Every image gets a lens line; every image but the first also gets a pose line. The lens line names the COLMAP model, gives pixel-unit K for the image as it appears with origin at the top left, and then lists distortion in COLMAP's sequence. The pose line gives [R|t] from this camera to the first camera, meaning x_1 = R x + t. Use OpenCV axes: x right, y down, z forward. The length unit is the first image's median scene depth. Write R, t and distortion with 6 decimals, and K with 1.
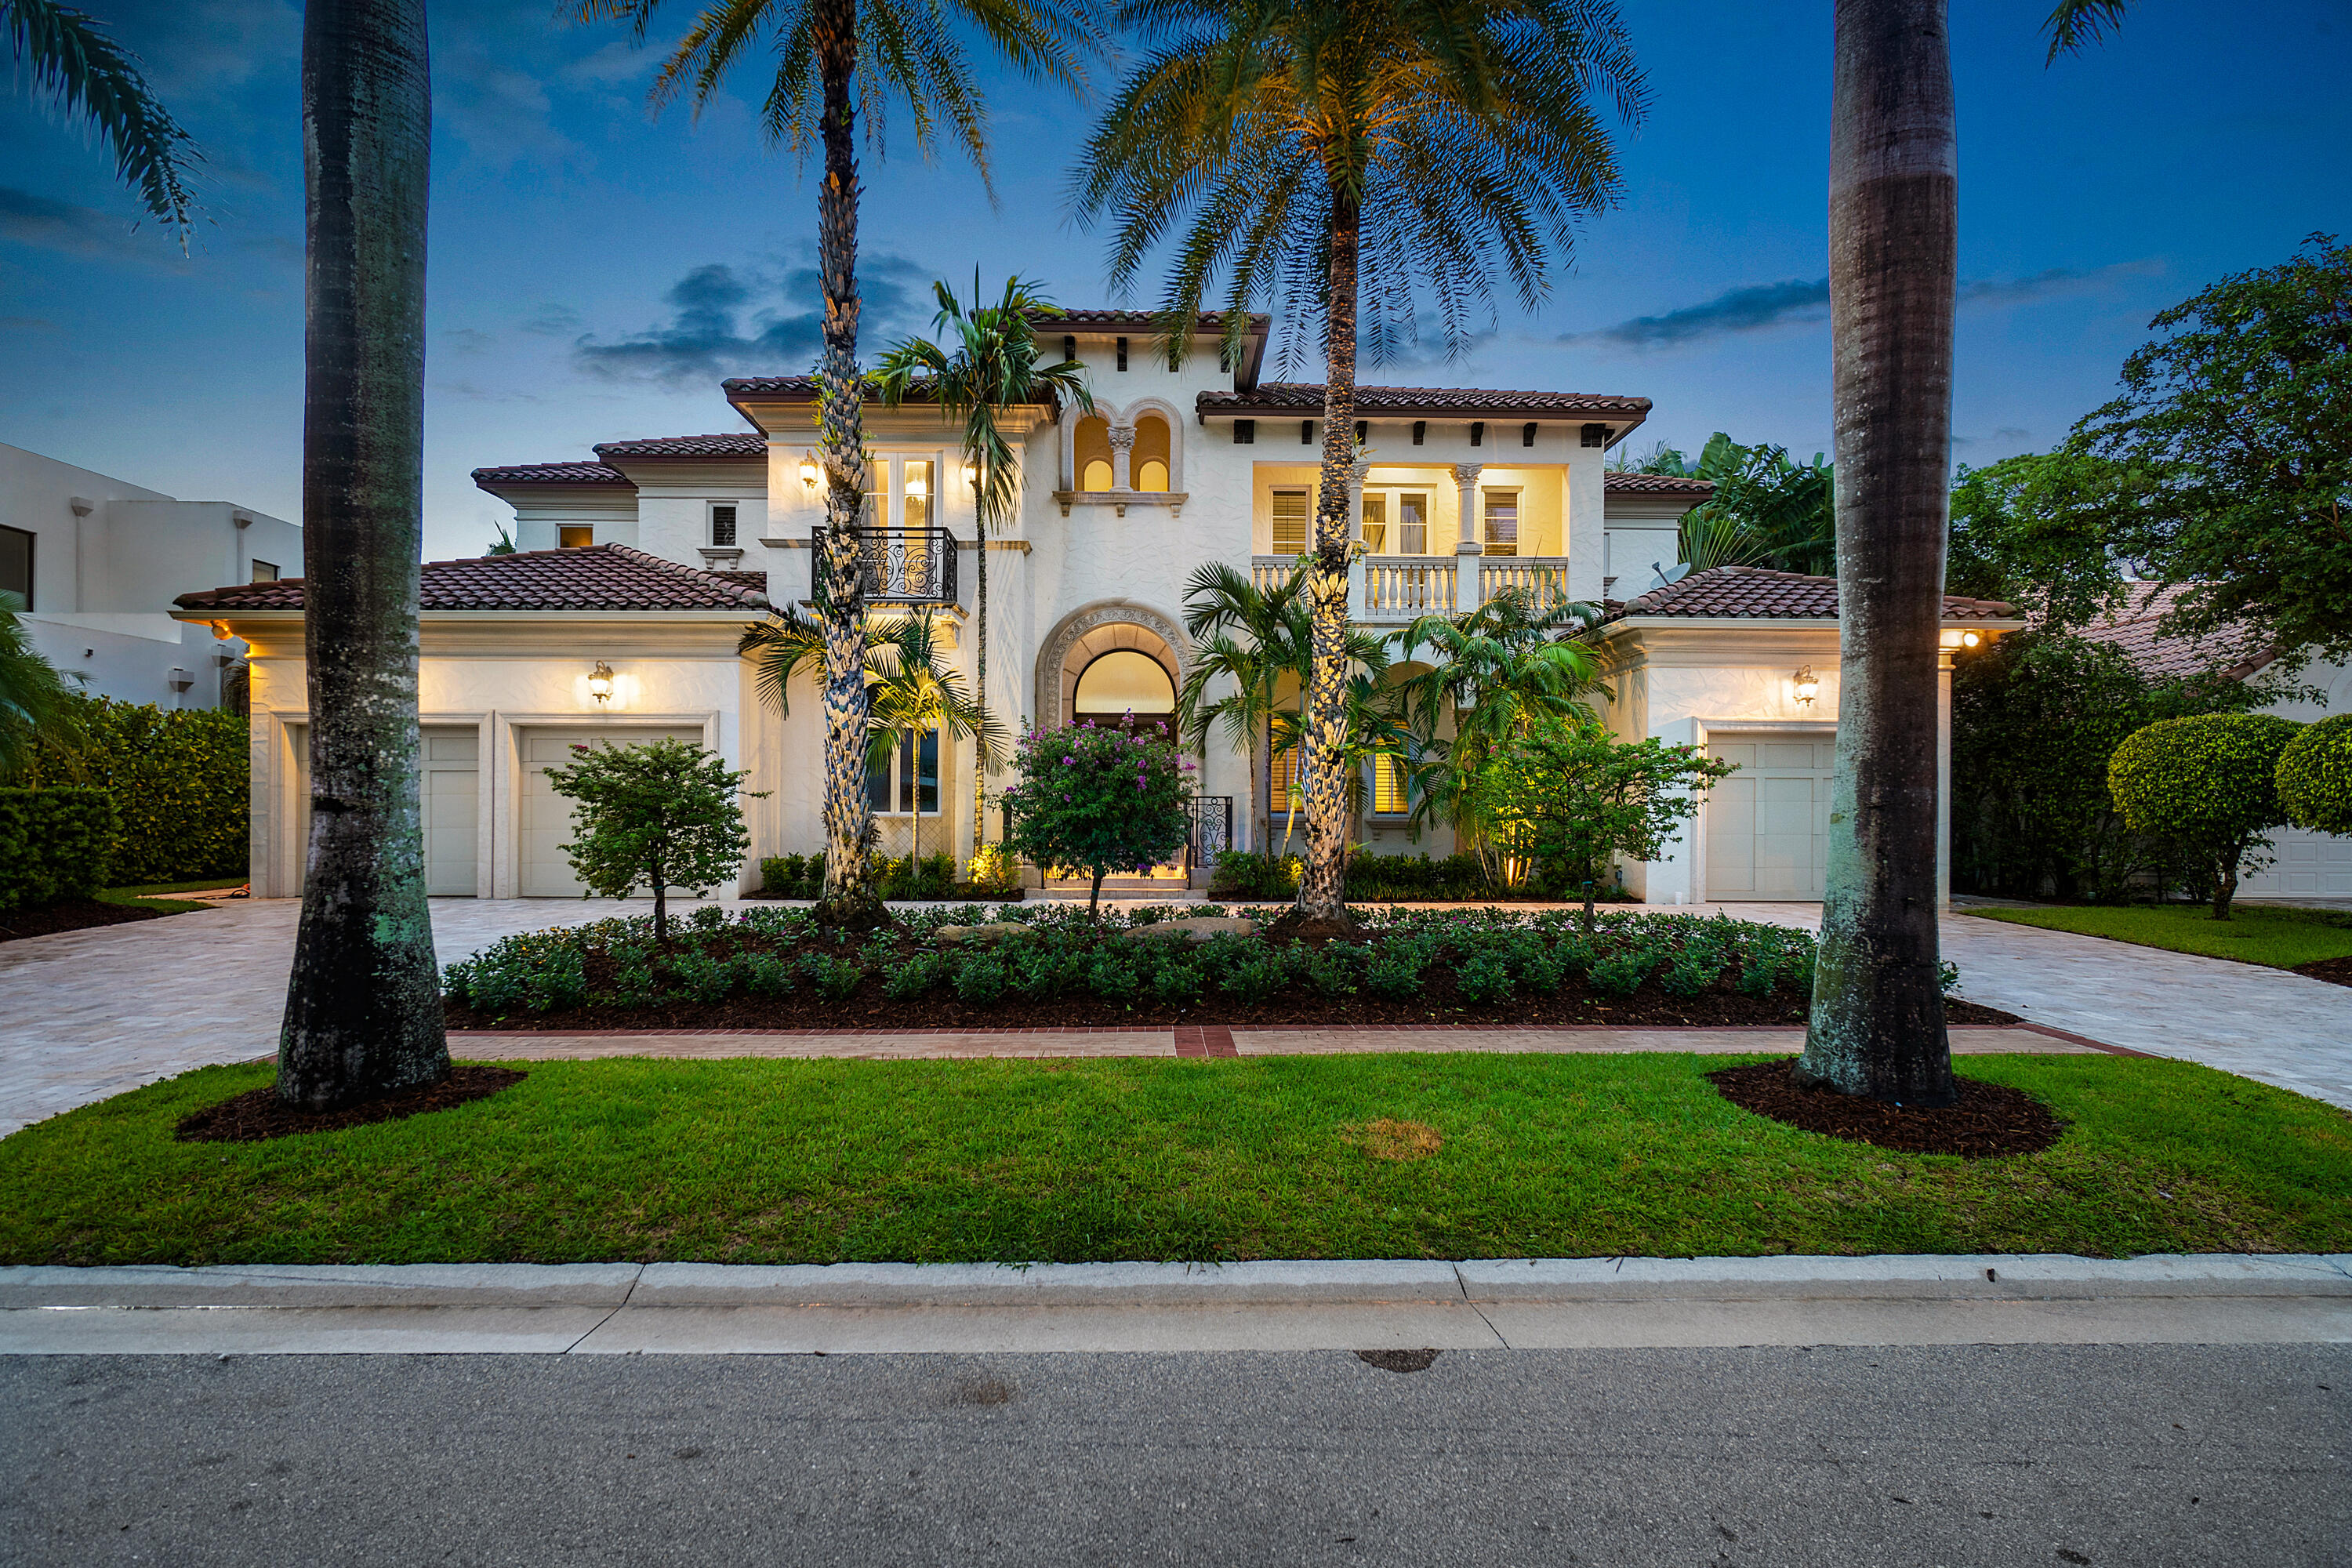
lens RADIAL K [[1071.7, 0, 1175.9], [0, 1071.7, 782.1], [0, 0, 1]] dist [-0.013032, -0.000118]
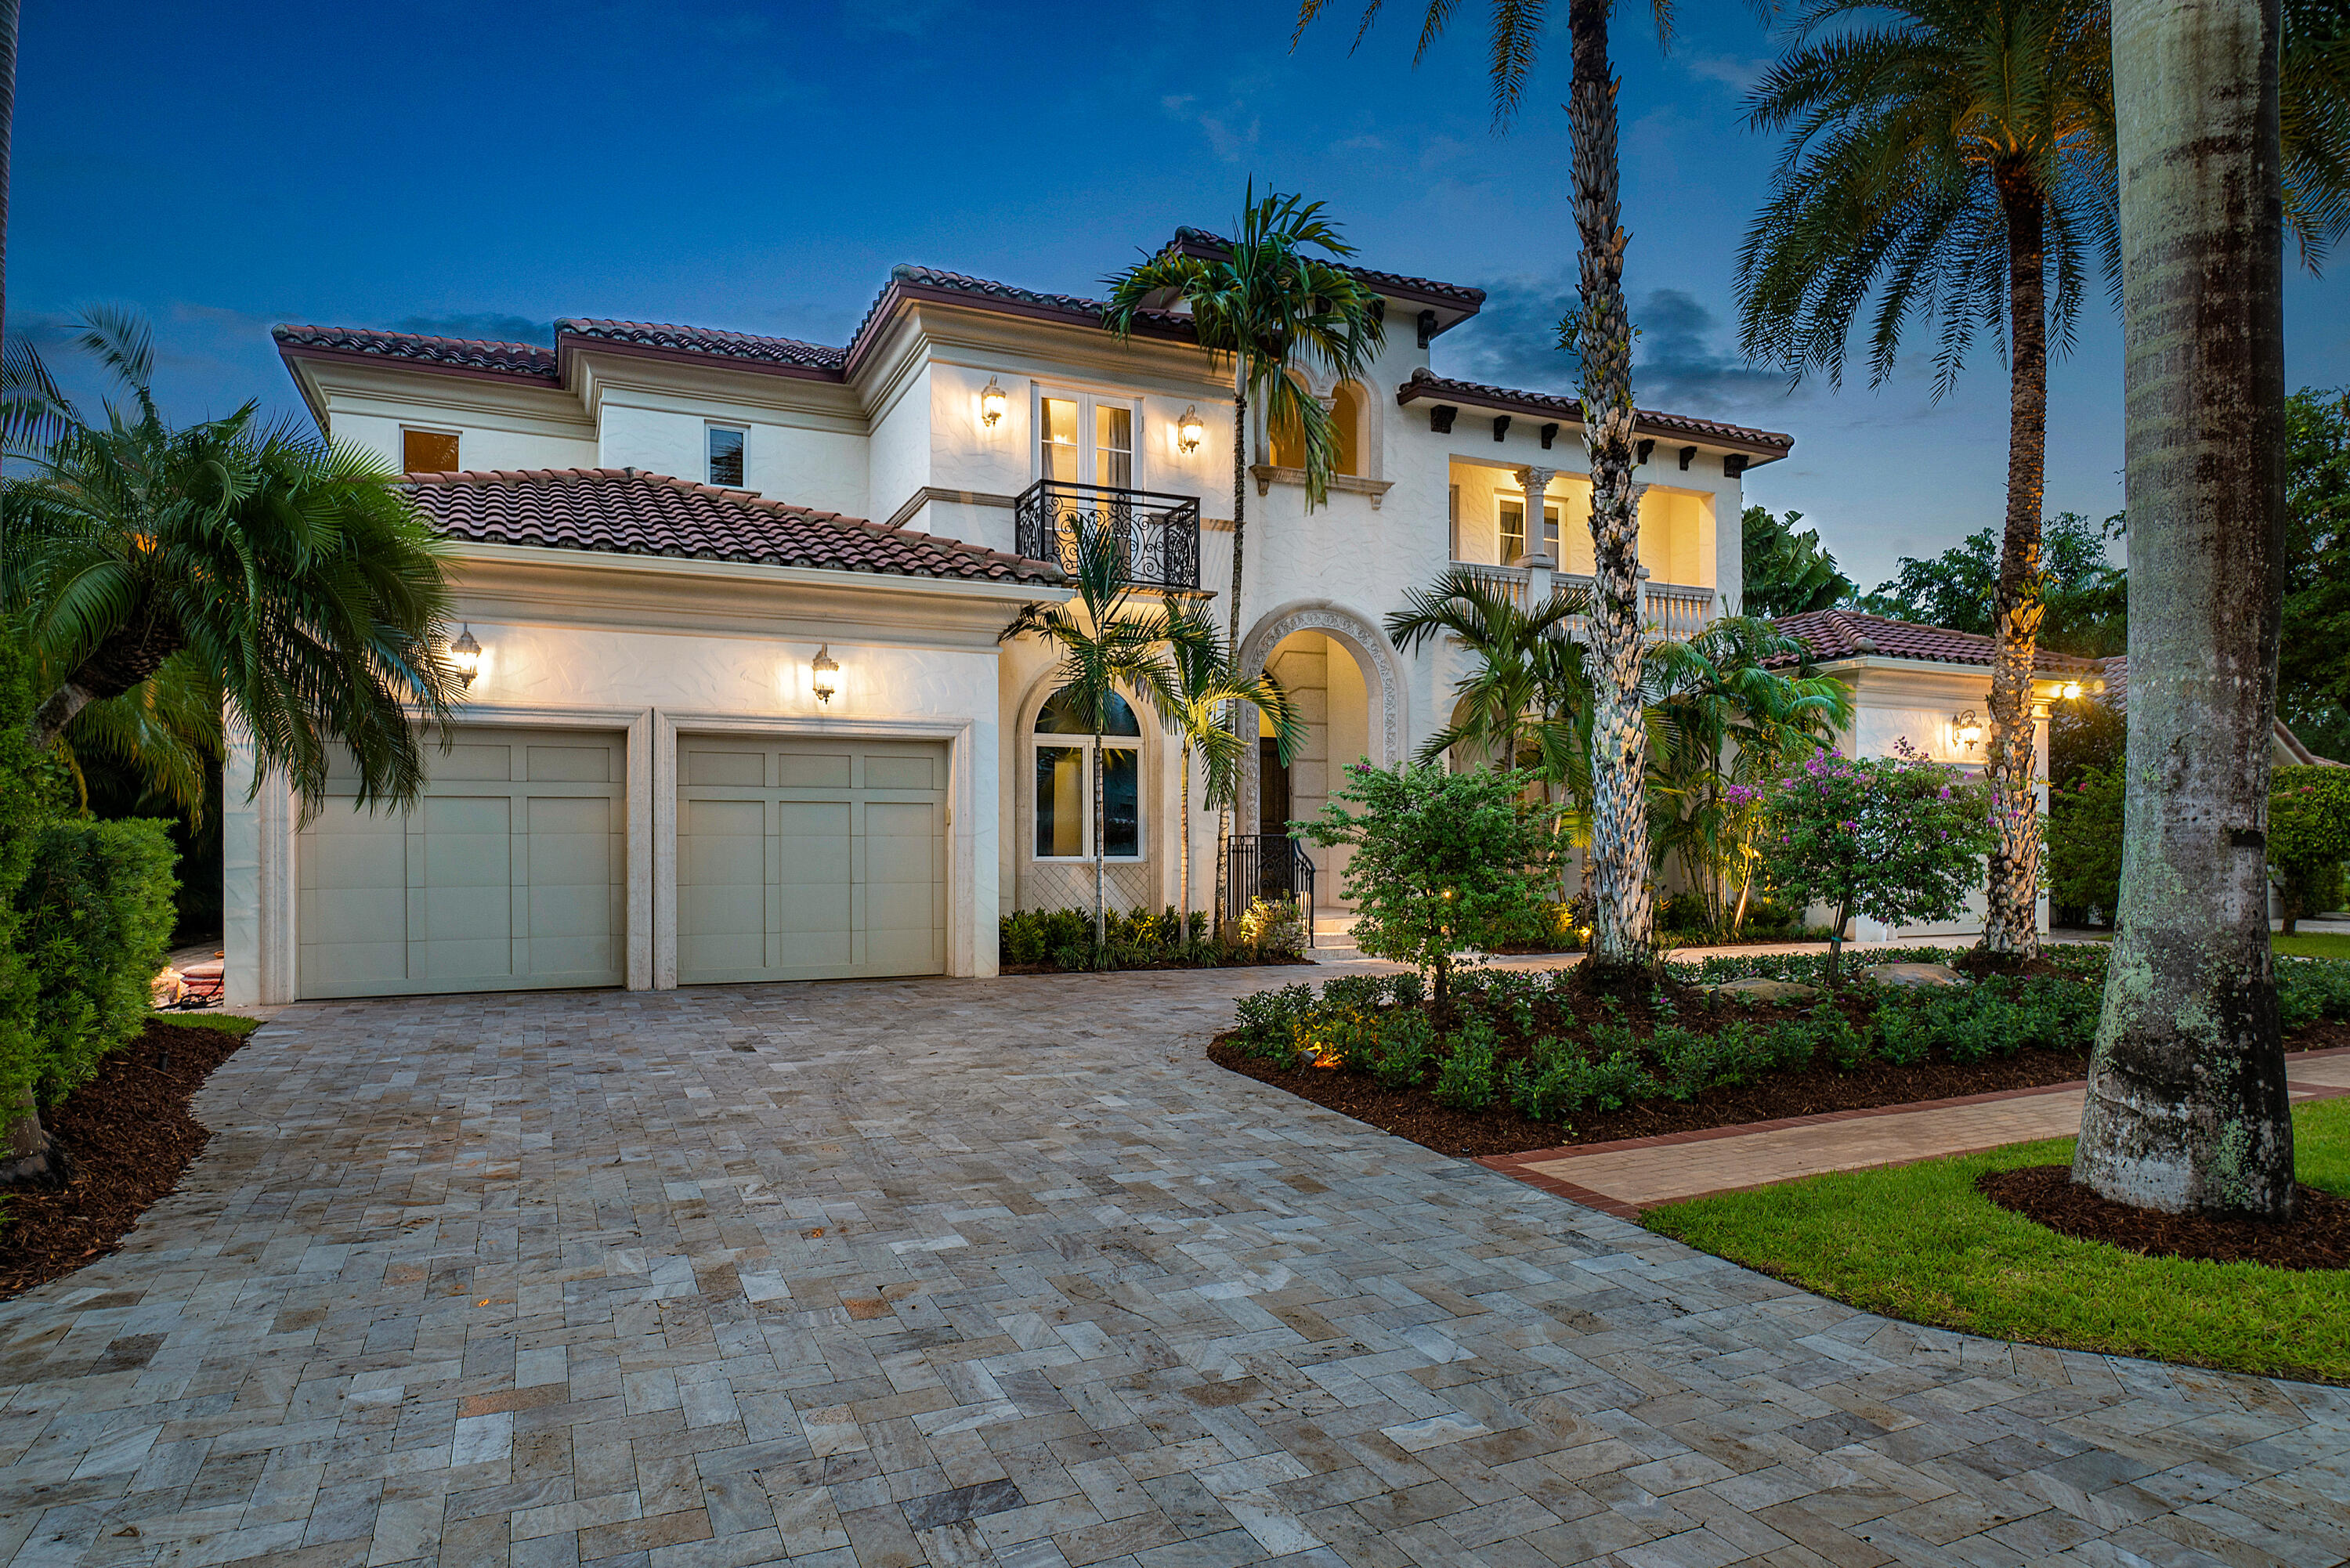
lens RADIAL K [[1291.6, 0, 1174.6], [0, 1291.6, 797.8], [0, 0, 1]] dist [-0.020620, 0.000345]
pose [[0.925304, 0.009425, 0.379109, -0.612444], [-0.002025, 0.999800, -0.019914, 0.003464], [-0.379221, 0.017659, 0.925138, 0.132757]]
